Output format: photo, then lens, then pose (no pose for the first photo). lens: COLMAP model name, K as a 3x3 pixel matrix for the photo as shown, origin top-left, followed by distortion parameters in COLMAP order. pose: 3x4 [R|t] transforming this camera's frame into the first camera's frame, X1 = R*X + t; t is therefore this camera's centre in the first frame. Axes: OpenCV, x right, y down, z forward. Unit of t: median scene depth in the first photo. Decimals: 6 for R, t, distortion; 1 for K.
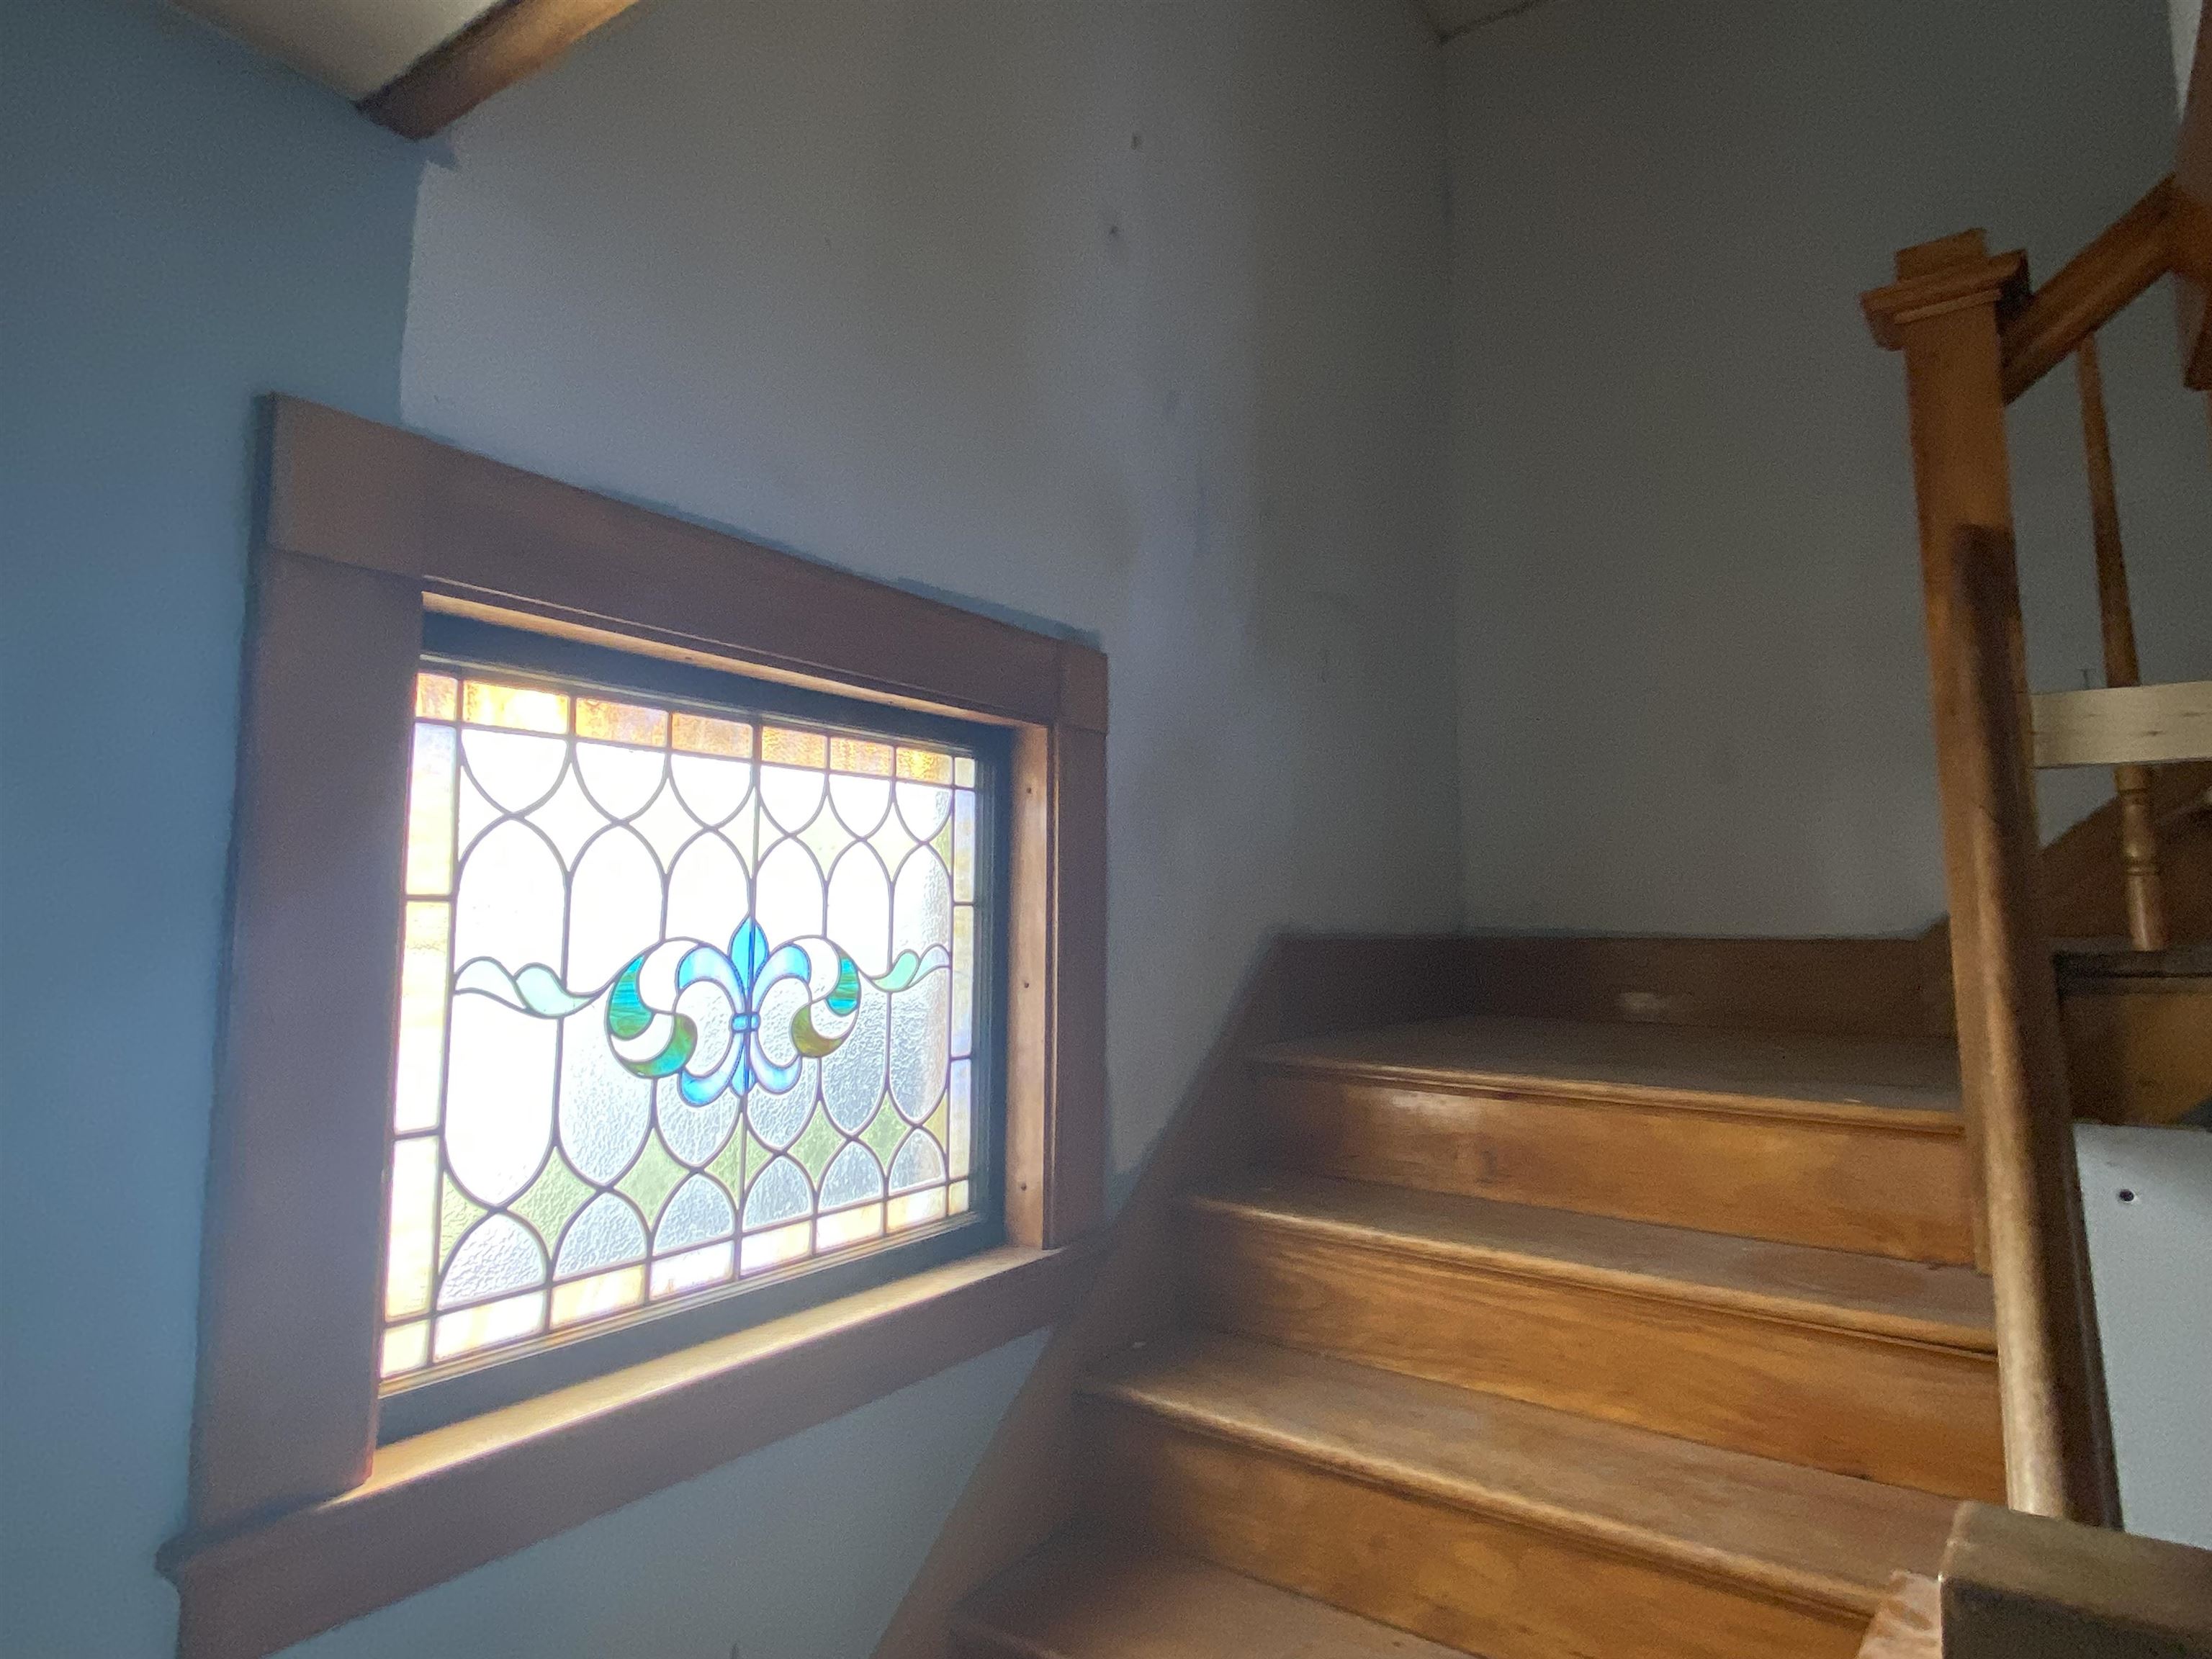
lens RADIAL K [[1287.5, 0, 1107.6], [0, 1287.5, 816.9], [0, 0, 1]] dist [0.066483, -0.067224]
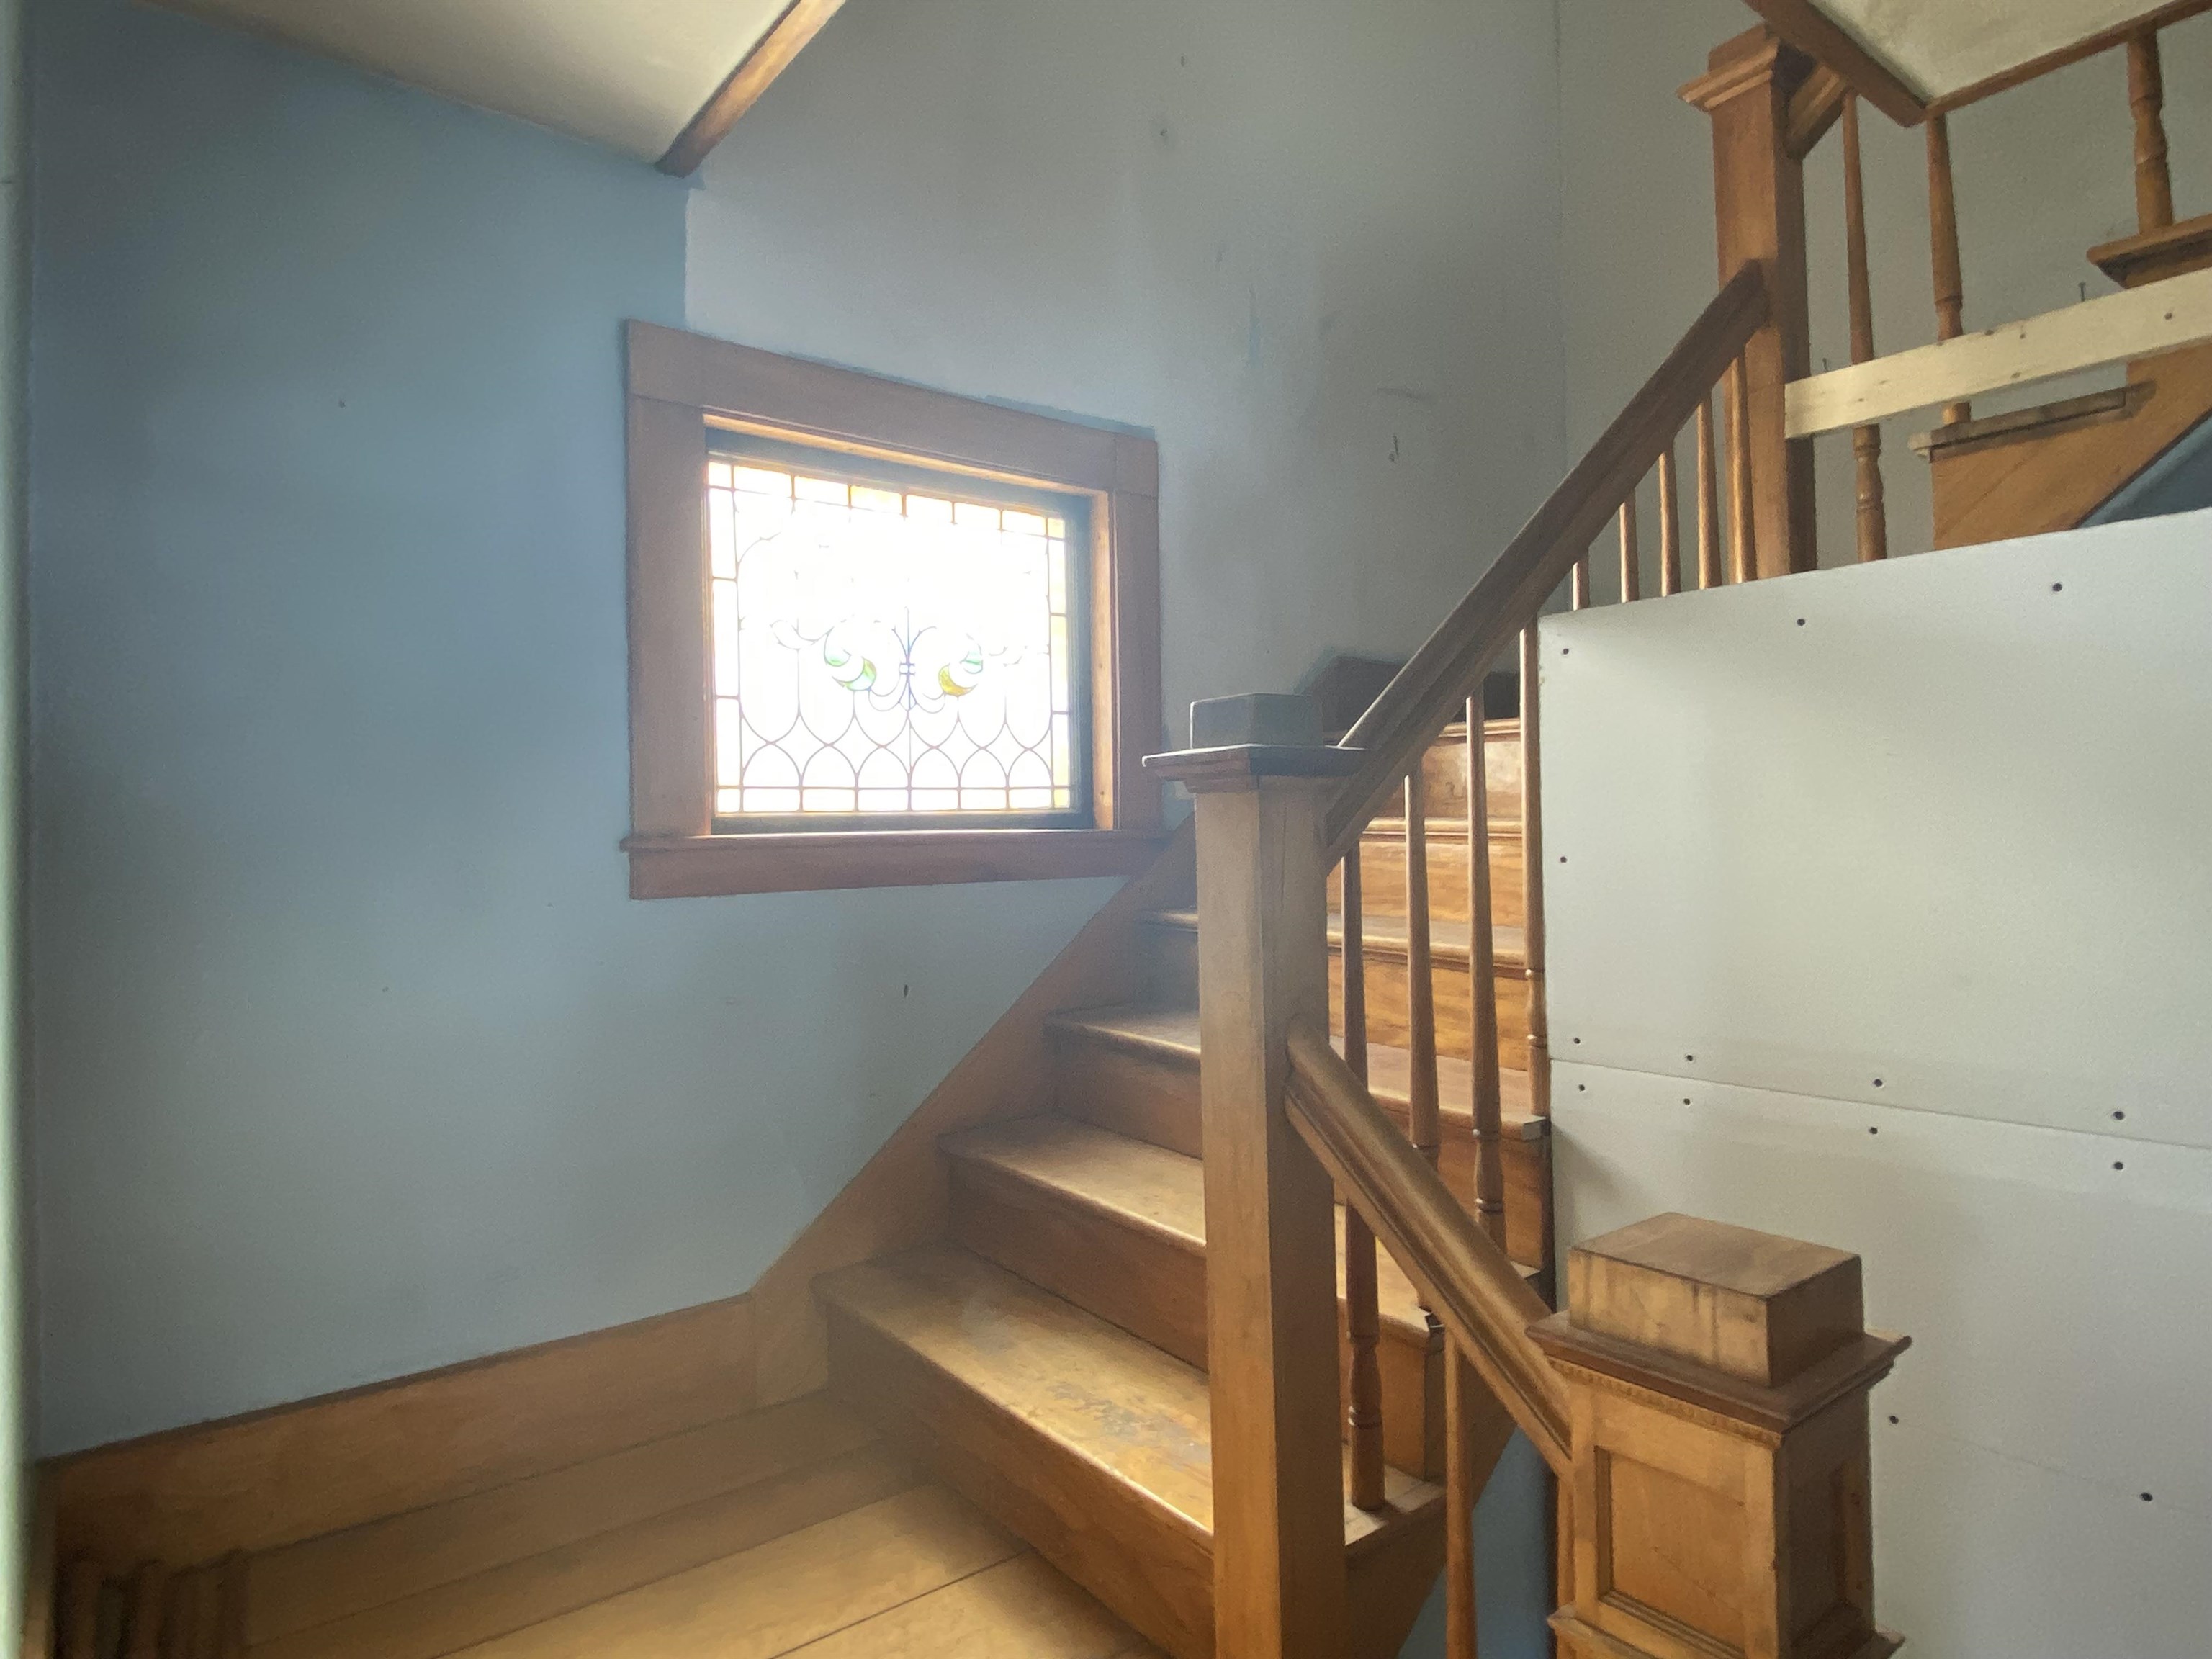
lens RADIAL K [[1287.5, 0, 1107.6], [0, 1287.5, 816.9], [0, 0, 1]] dist [0.066483, -0.067224]
pose [[0.959485, -0.030898, -0.280059, 0.457091], [0.053174, 0.995965, 0.072294, 0.249143], [0.276695, -0.084257, 0.957257, -0.592069]]
